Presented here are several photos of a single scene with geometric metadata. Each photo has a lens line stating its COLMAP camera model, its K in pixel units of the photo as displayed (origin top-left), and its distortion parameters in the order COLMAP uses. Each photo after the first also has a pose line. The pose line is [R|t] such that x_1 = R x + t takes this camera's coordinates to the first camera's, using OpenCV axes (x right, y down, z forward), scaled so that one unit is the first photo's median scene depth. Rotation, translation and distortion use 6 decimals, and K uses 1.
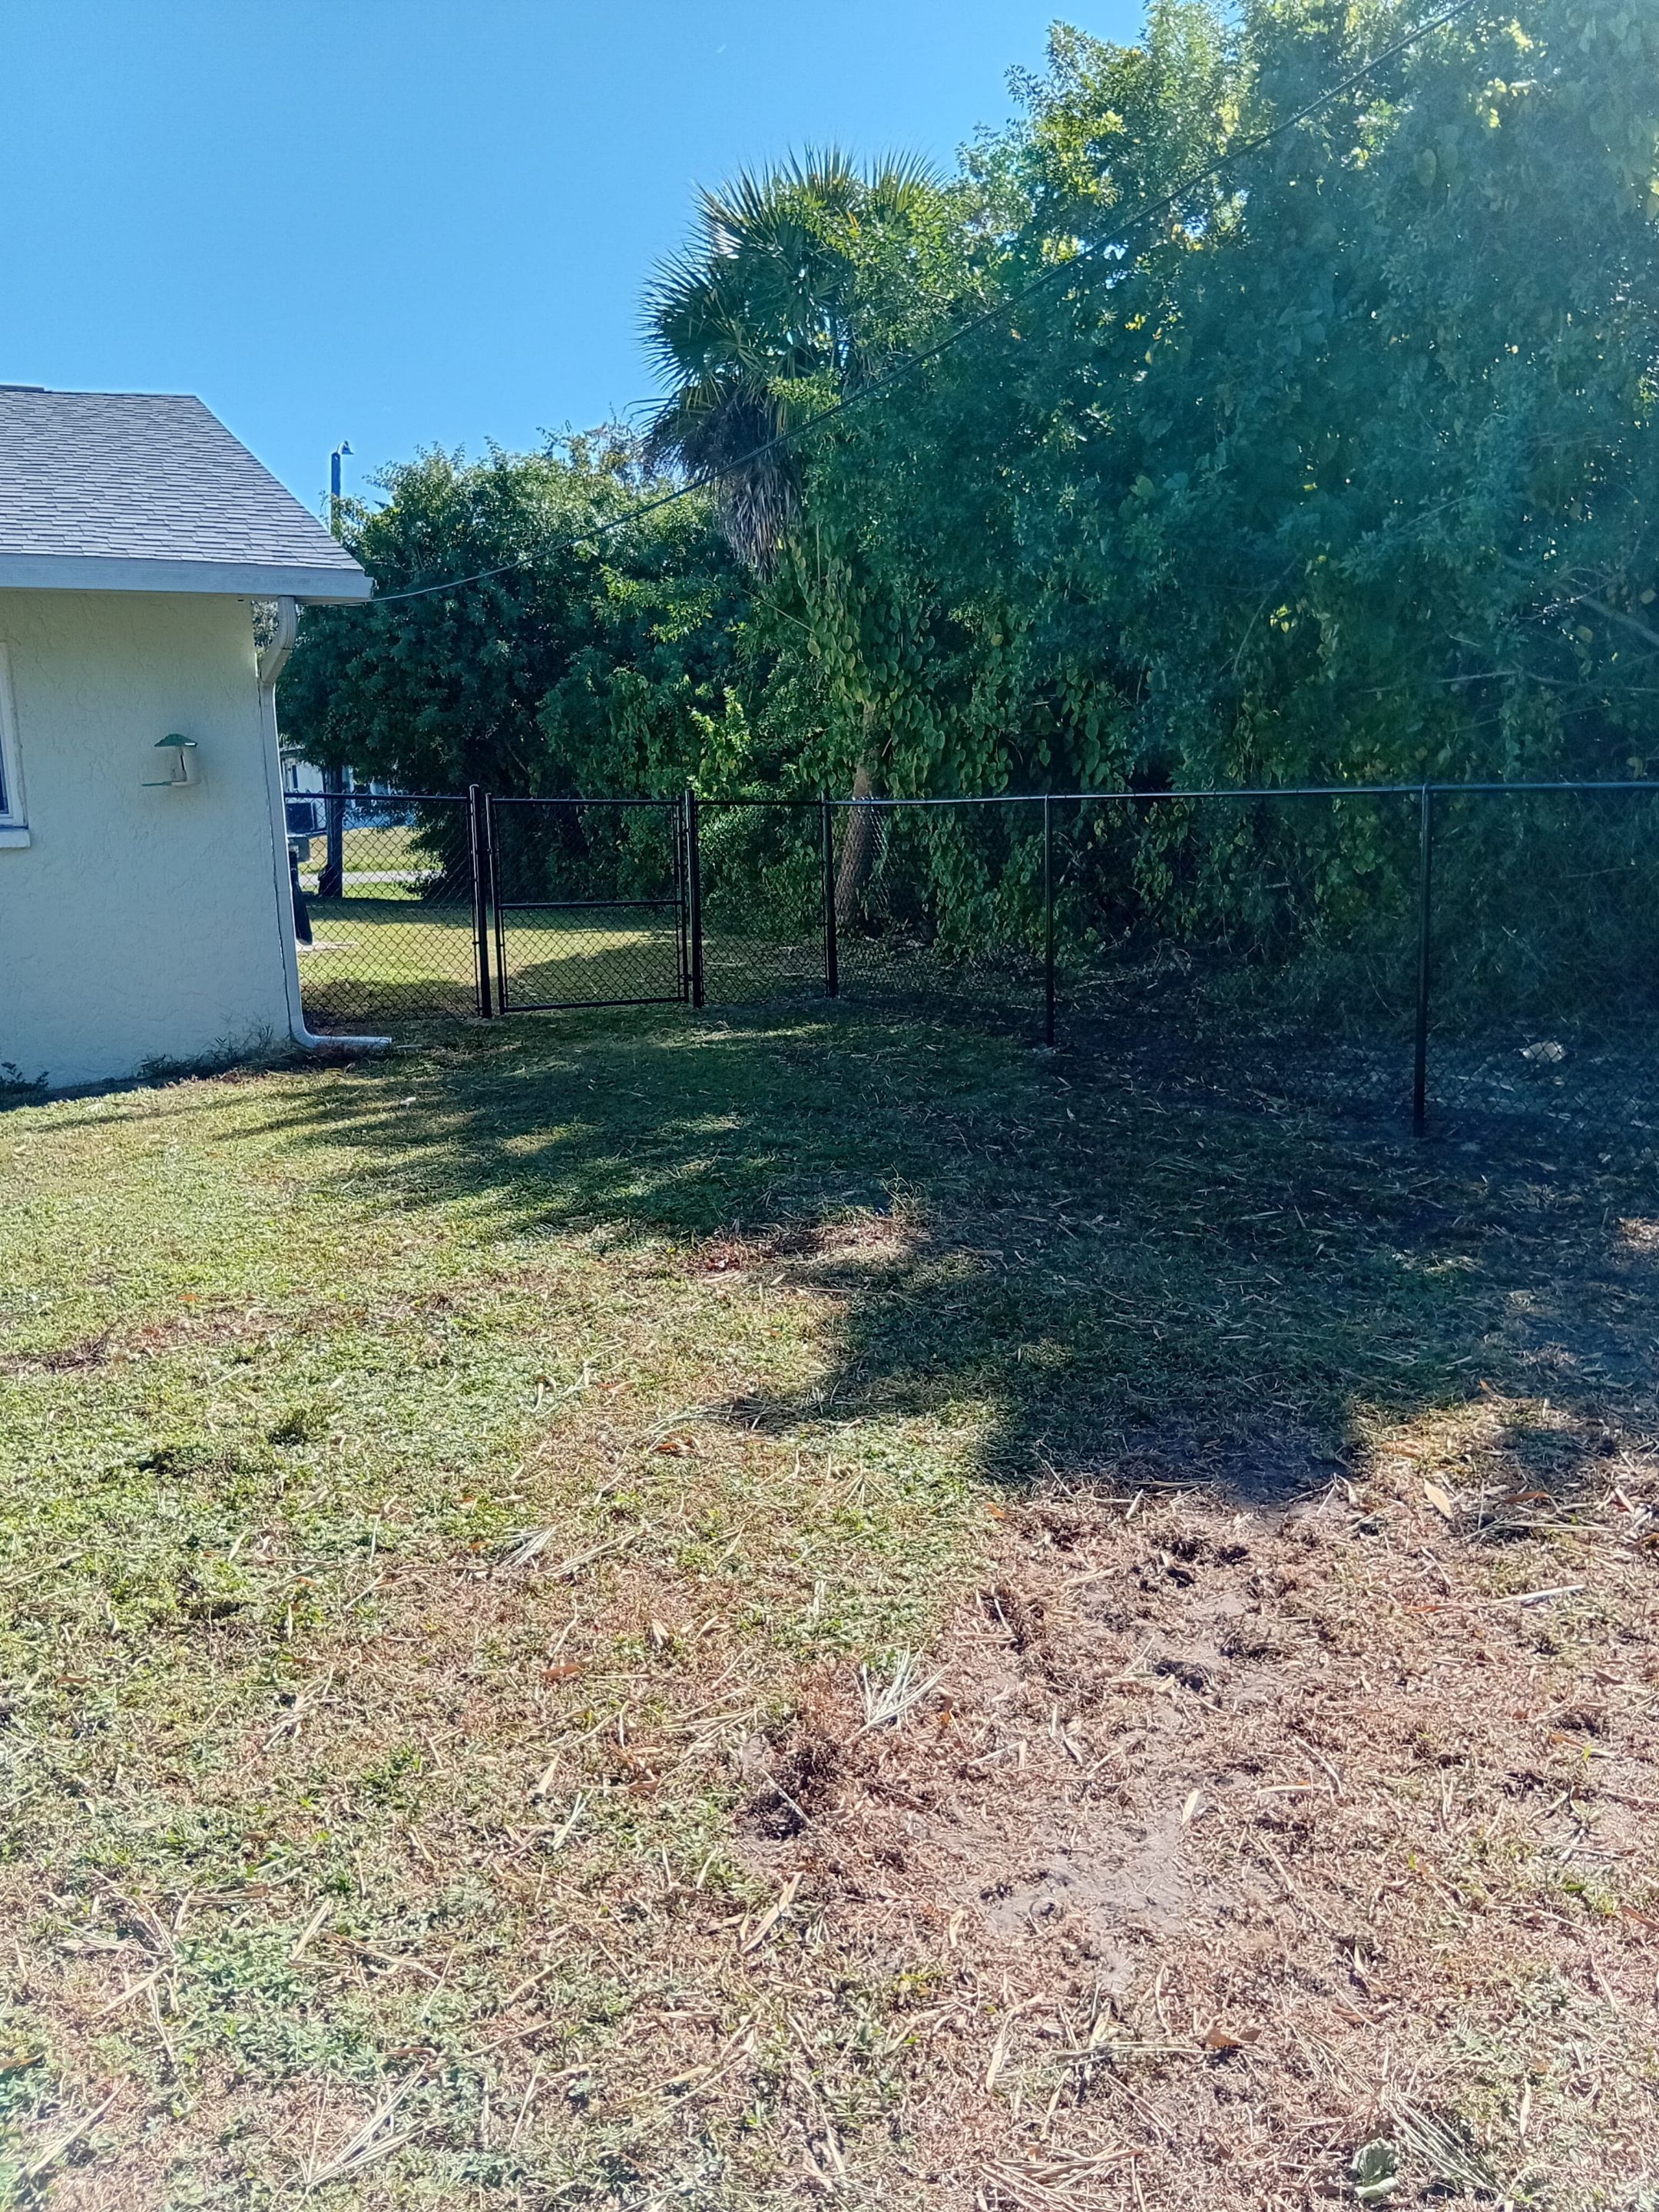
lens RADIAL K [[1660.0, 0, 850.5], [0, 1660.0, 1100.7], [0, 0, 1]] dist [0.077850, -0.157775]
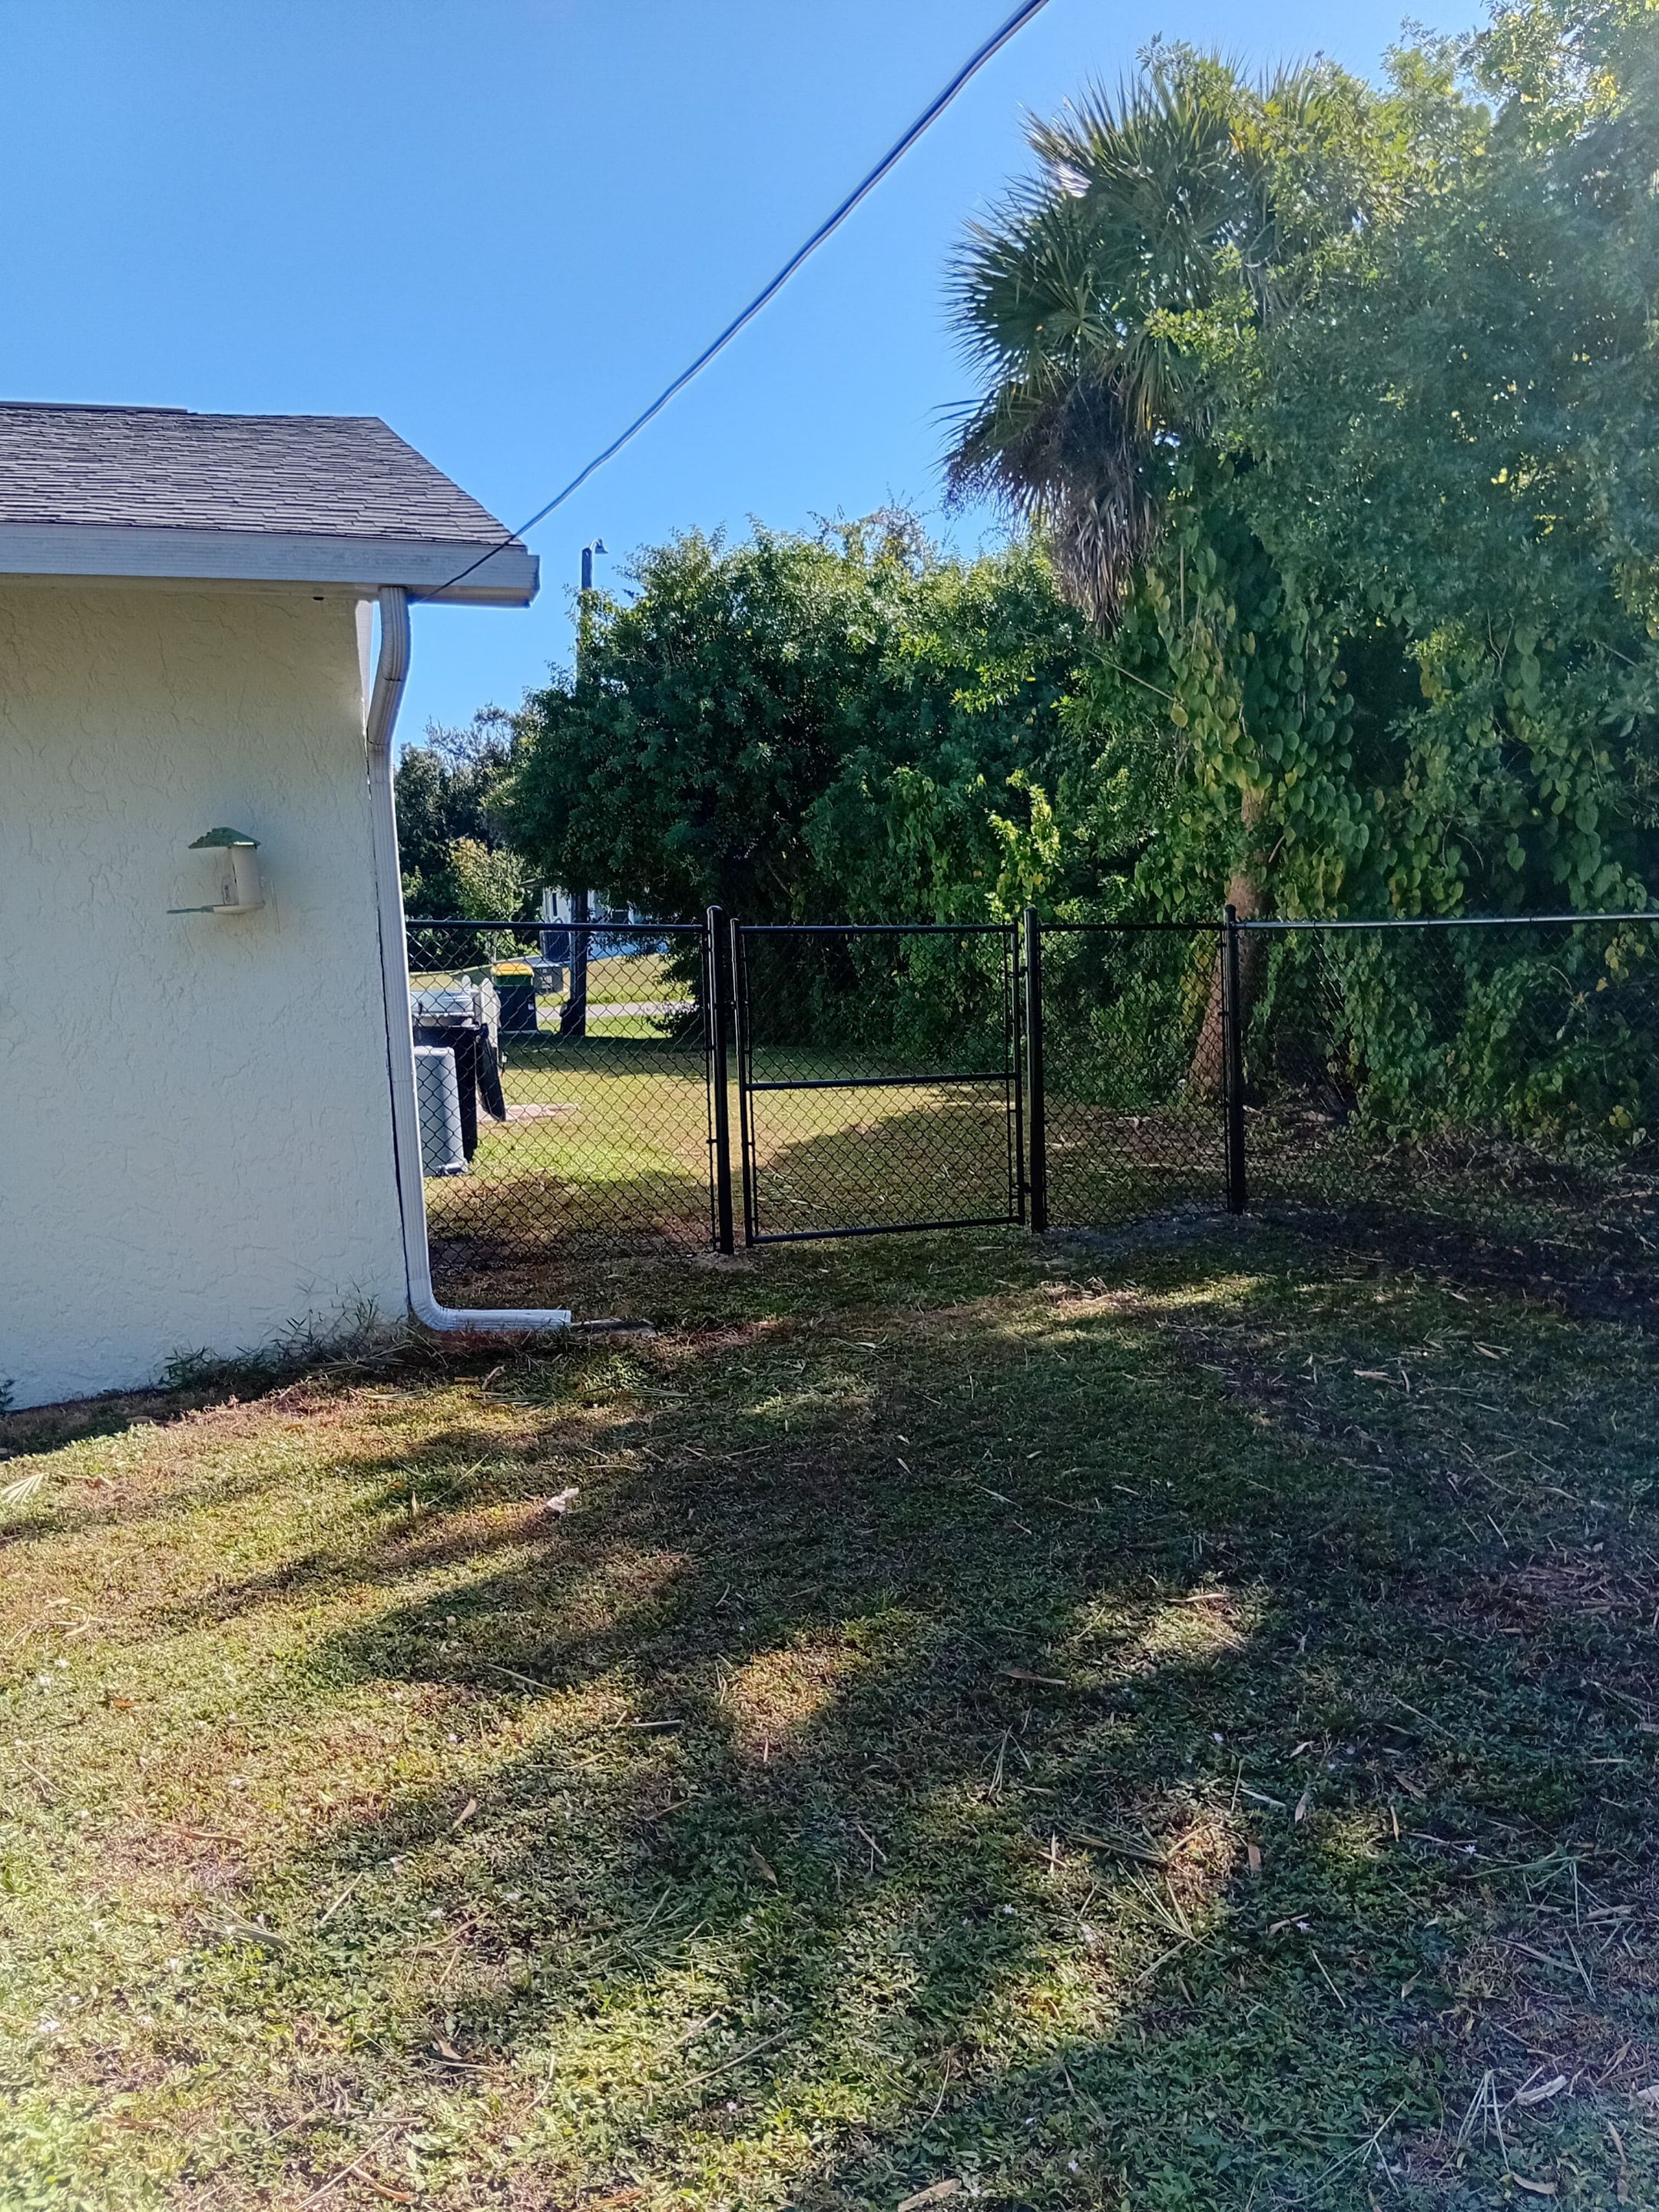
lens RADIAL K [[1502.4, 0, 937.8], [0, 1502.4, 1103.3], [0, 0, 1]] dist [-0.004414, 0.000069]
pose [[0.995909, 0.000839, -0.090360, -0.063562], [-0.006084, 0.998311, -0.057780, -0.059211], [0.090159, 0.058094, 0.994232, 0.323378]]
